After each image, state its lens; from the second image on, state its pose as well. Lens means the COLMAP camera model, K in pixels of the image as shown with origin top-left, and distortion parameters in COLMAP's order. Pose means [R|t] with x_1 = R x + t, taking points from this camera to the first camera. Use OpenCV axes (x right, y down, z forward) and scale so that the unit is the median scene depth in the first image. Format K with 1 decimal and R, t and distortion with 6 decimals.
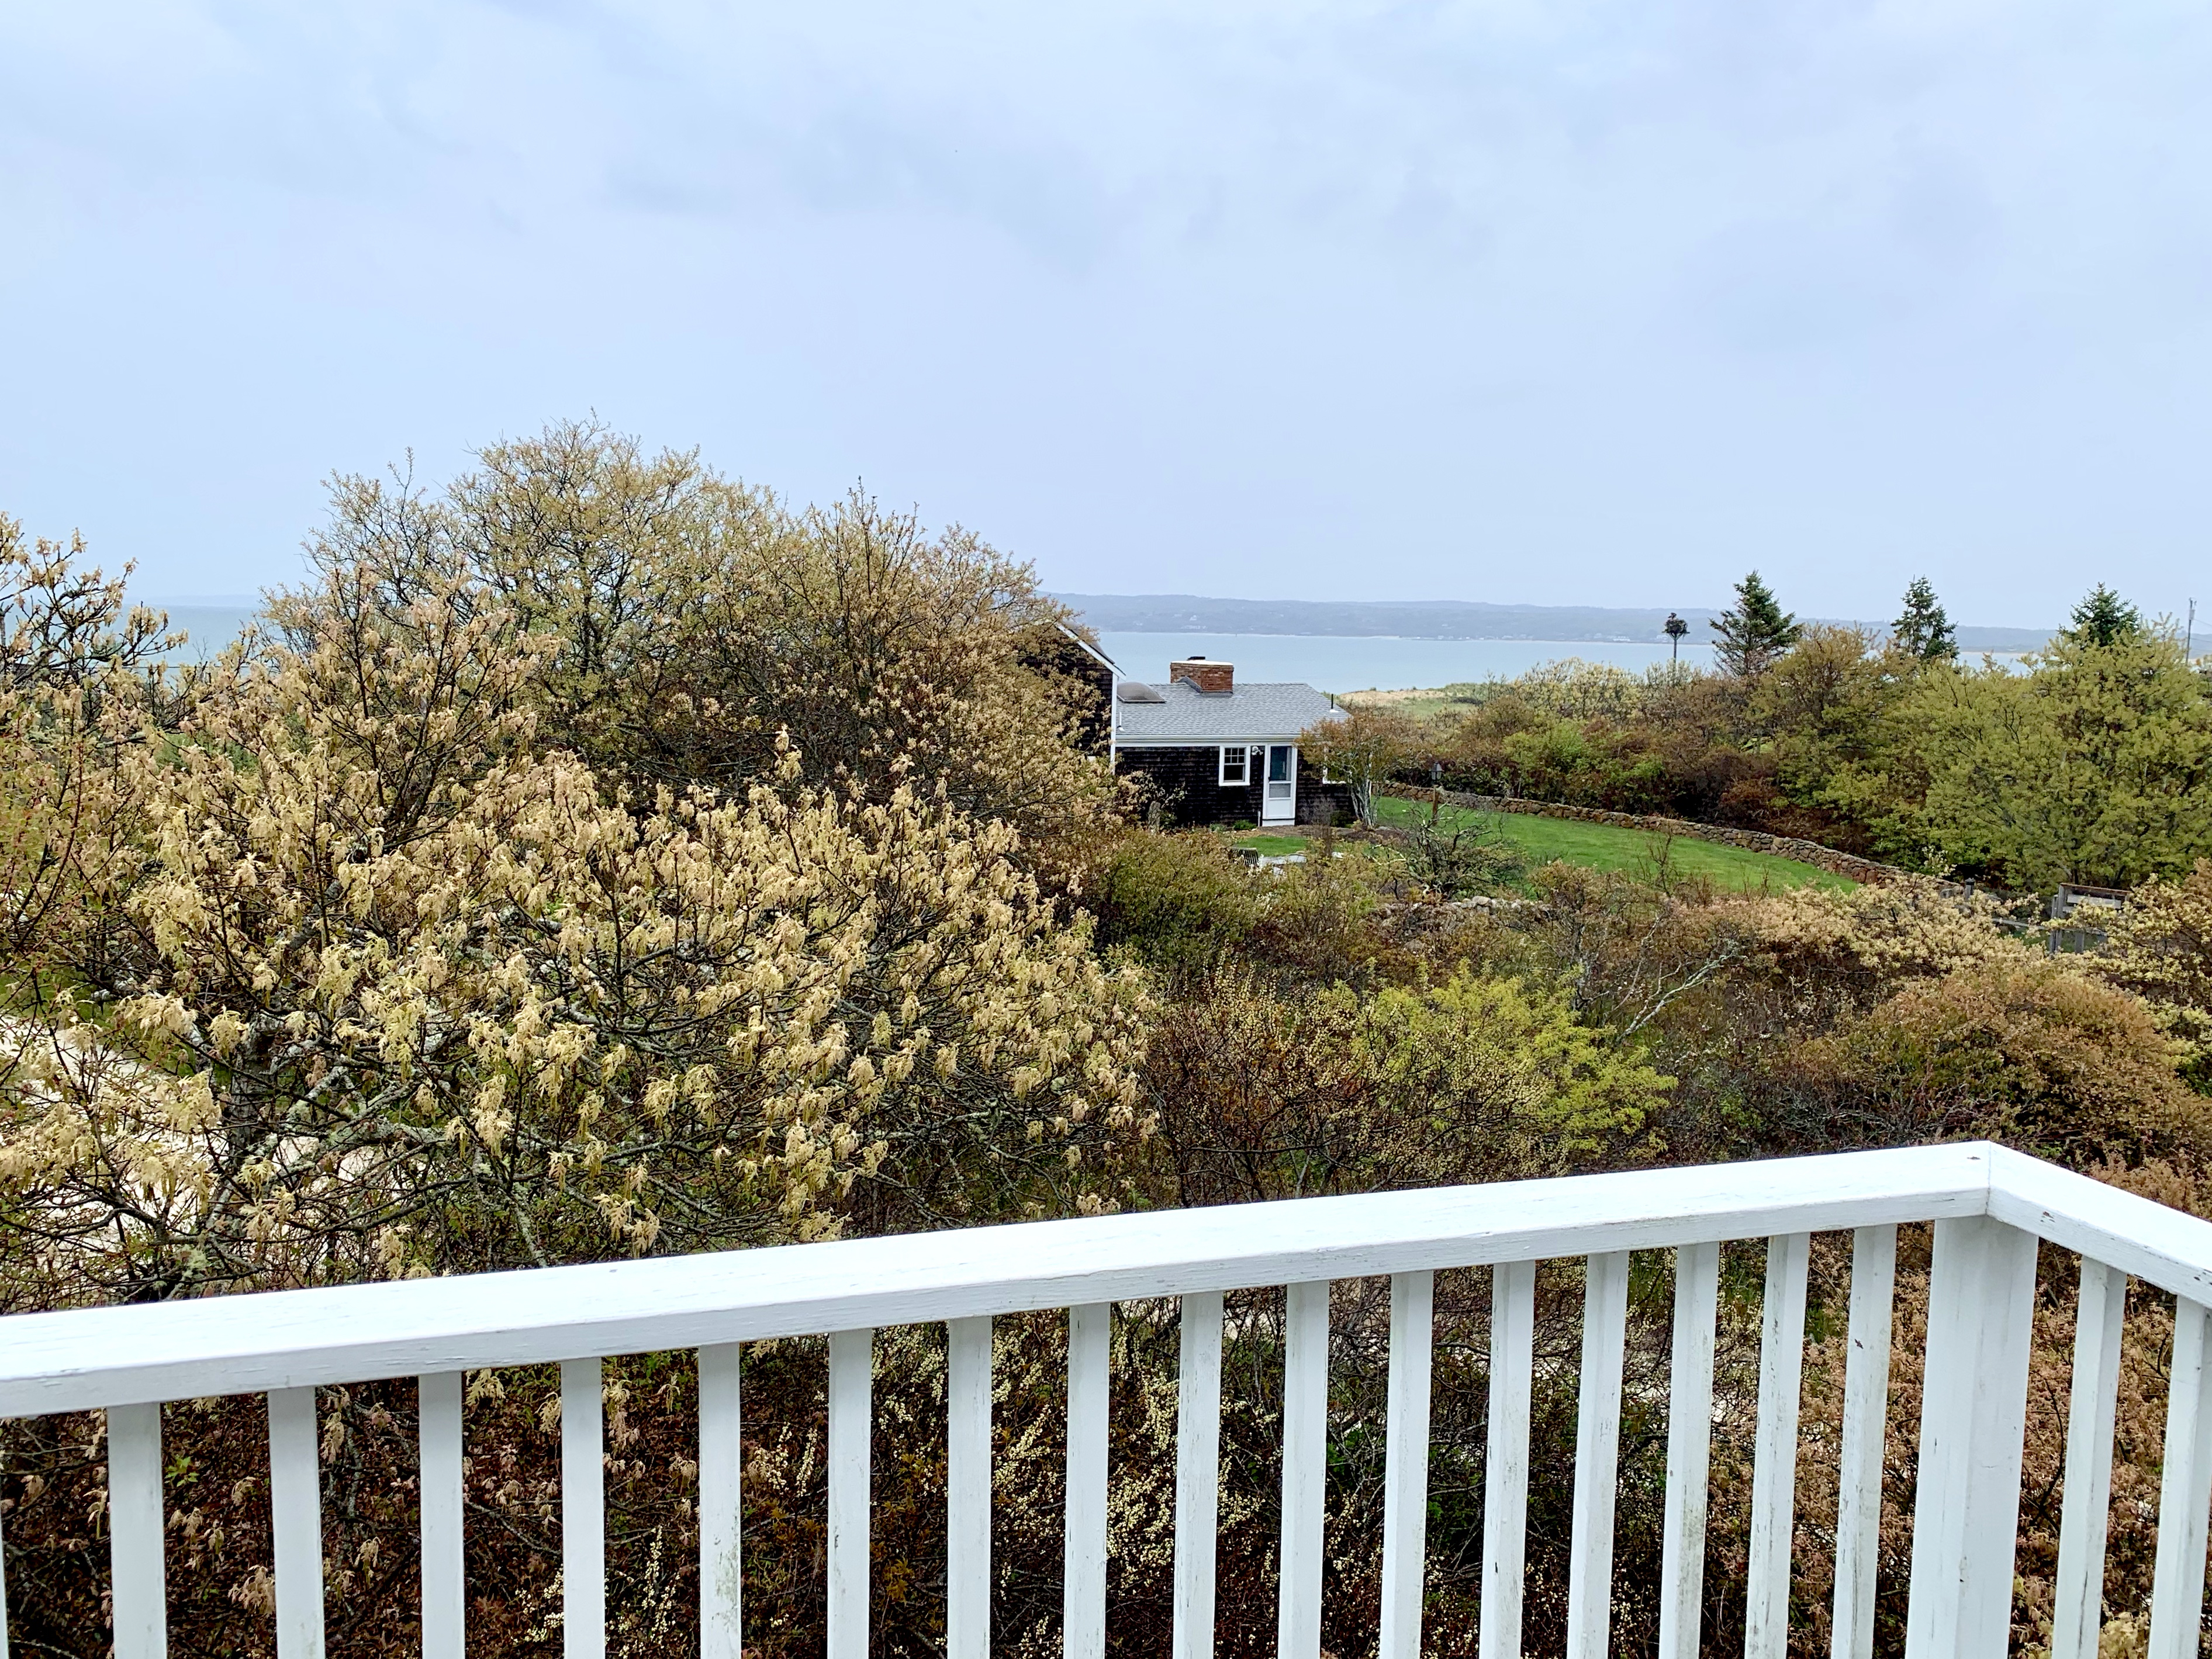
lens RADIAL K [[1755.2, 0, 1114.0], [0, 1755.2, 816.4], [0, 0, 1]] dist [0.235748, -0.003078]
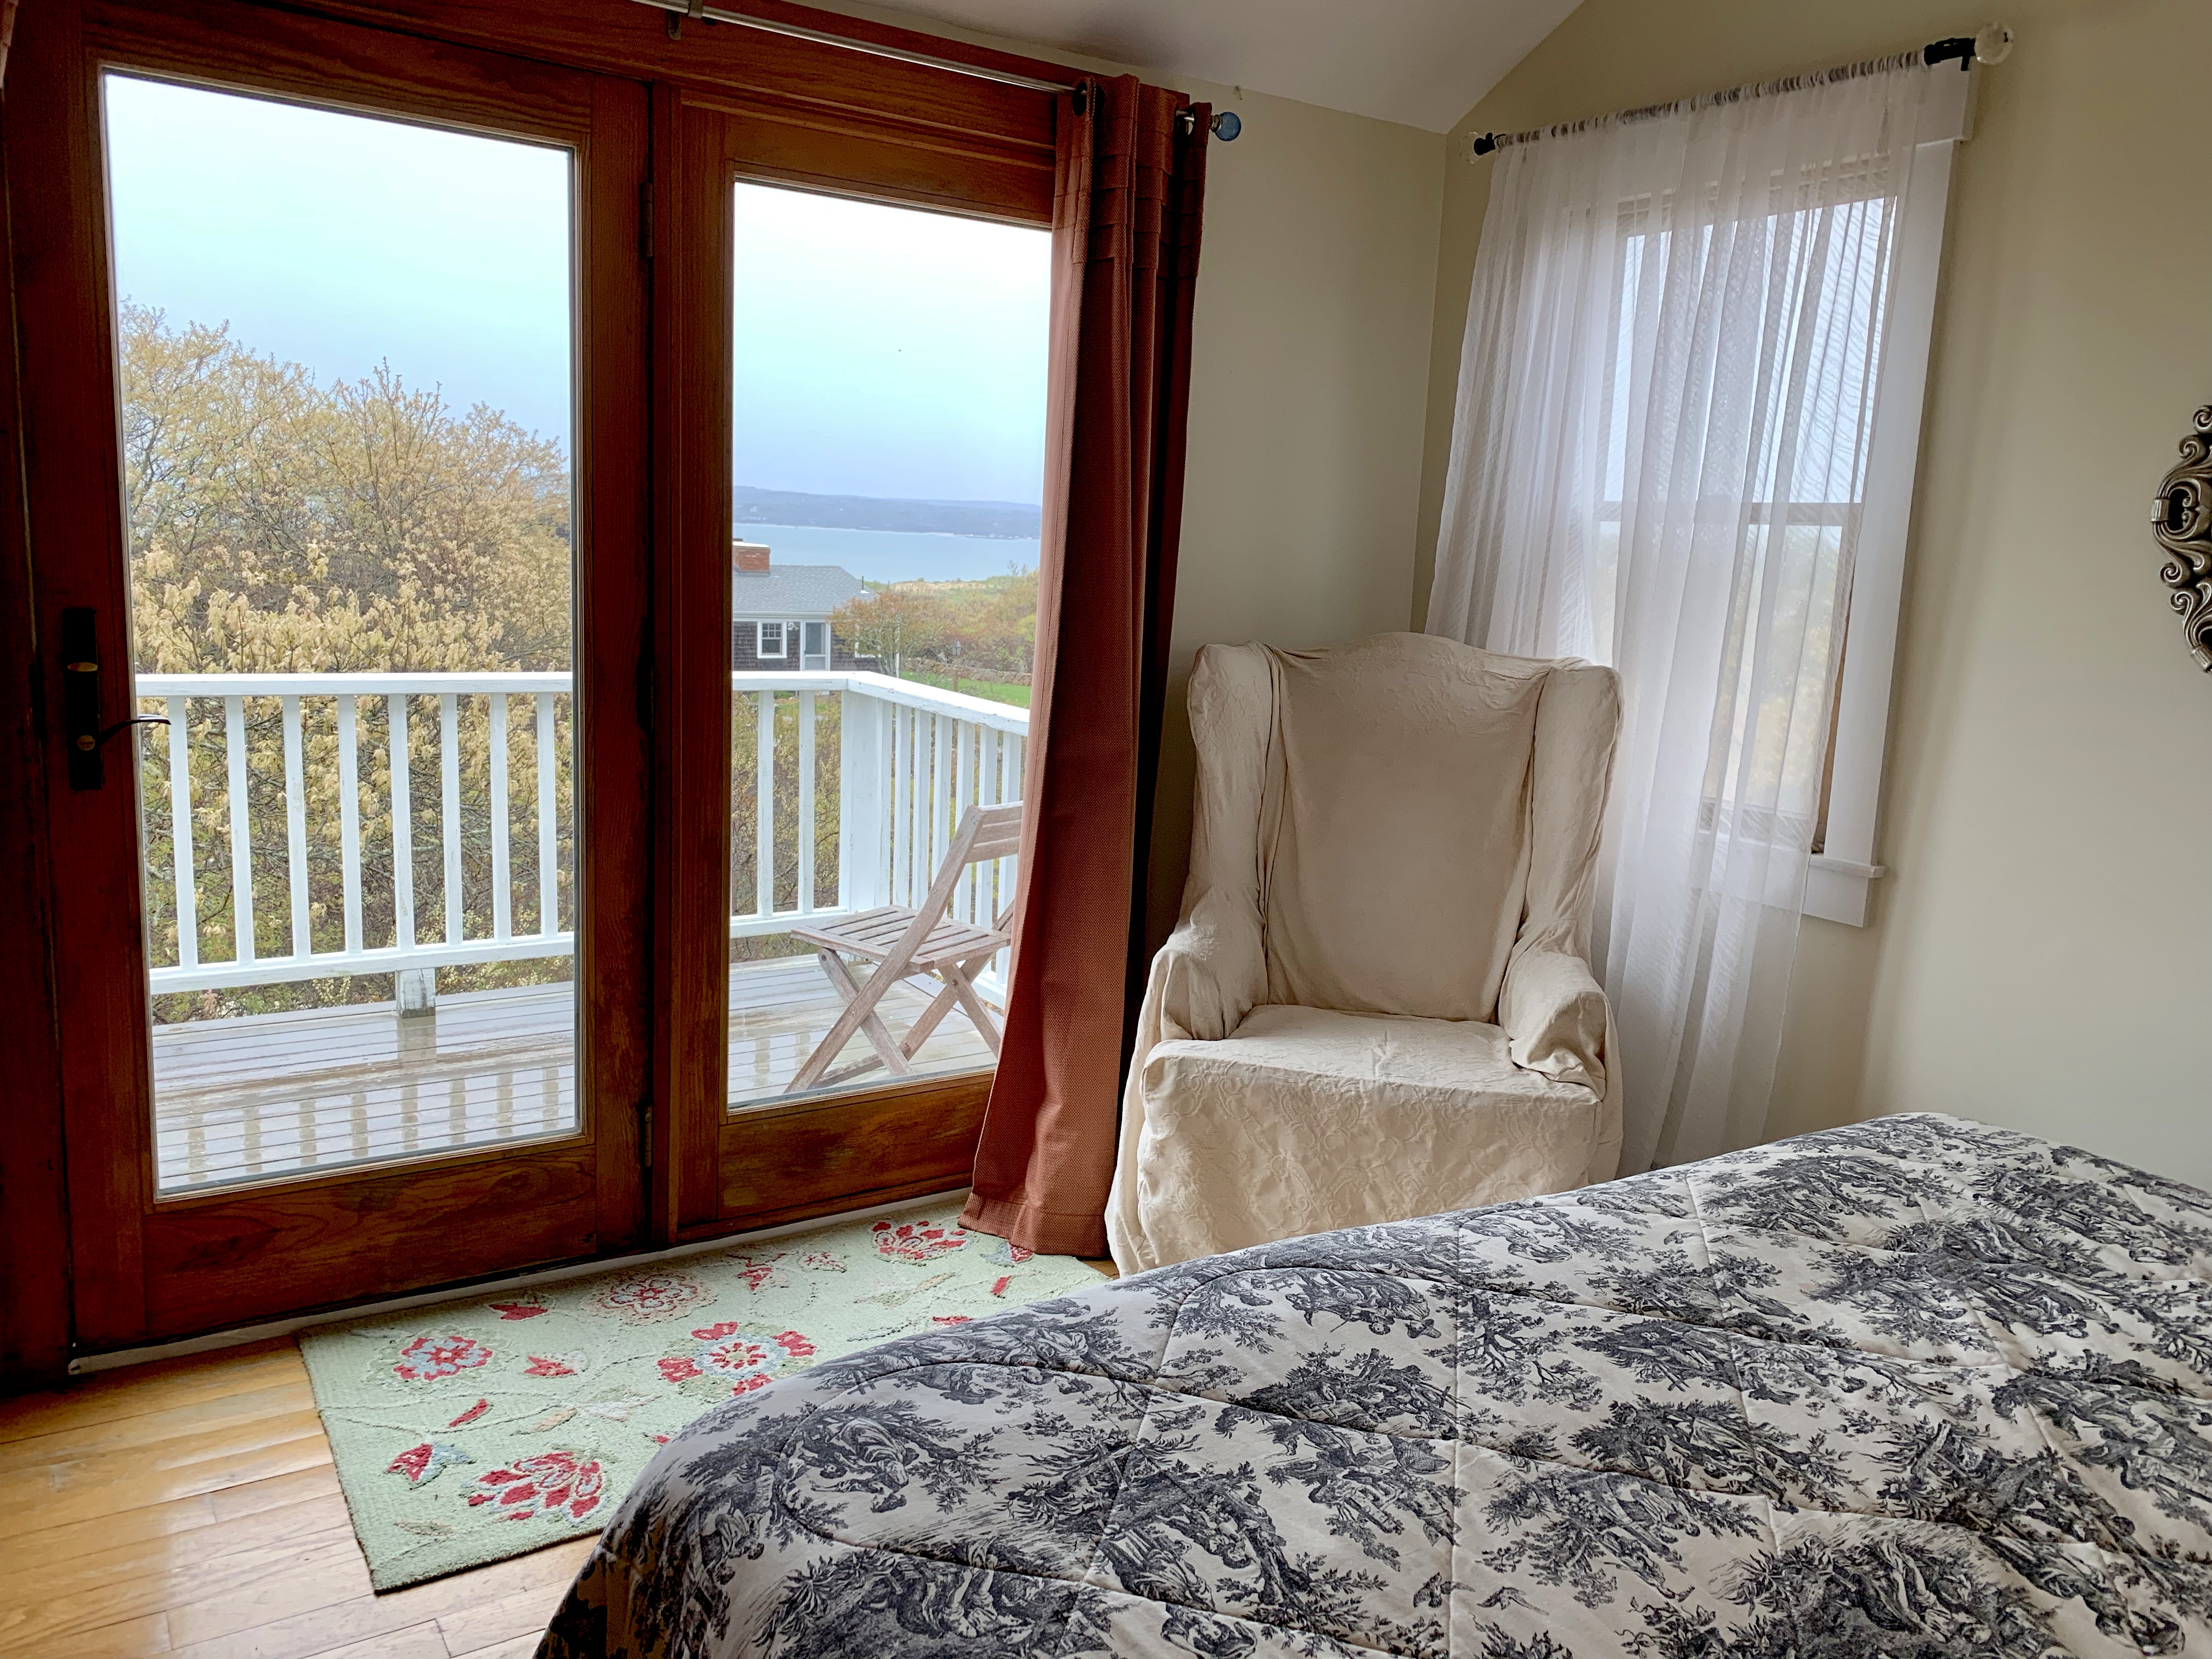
lens RADIAL K [[1675.4, 0, 1111.0], [0, 1675.4, 803.6], [0, 0, 1]] dist [0.037985, -0.030621]
pose [[0.968596, -0.019062, 0.247910, 0.031352], [0.004375, 0.998209, 0.059660, 0.028692], [-0.248603, -0.056701, 0.966944, -0.162008]]
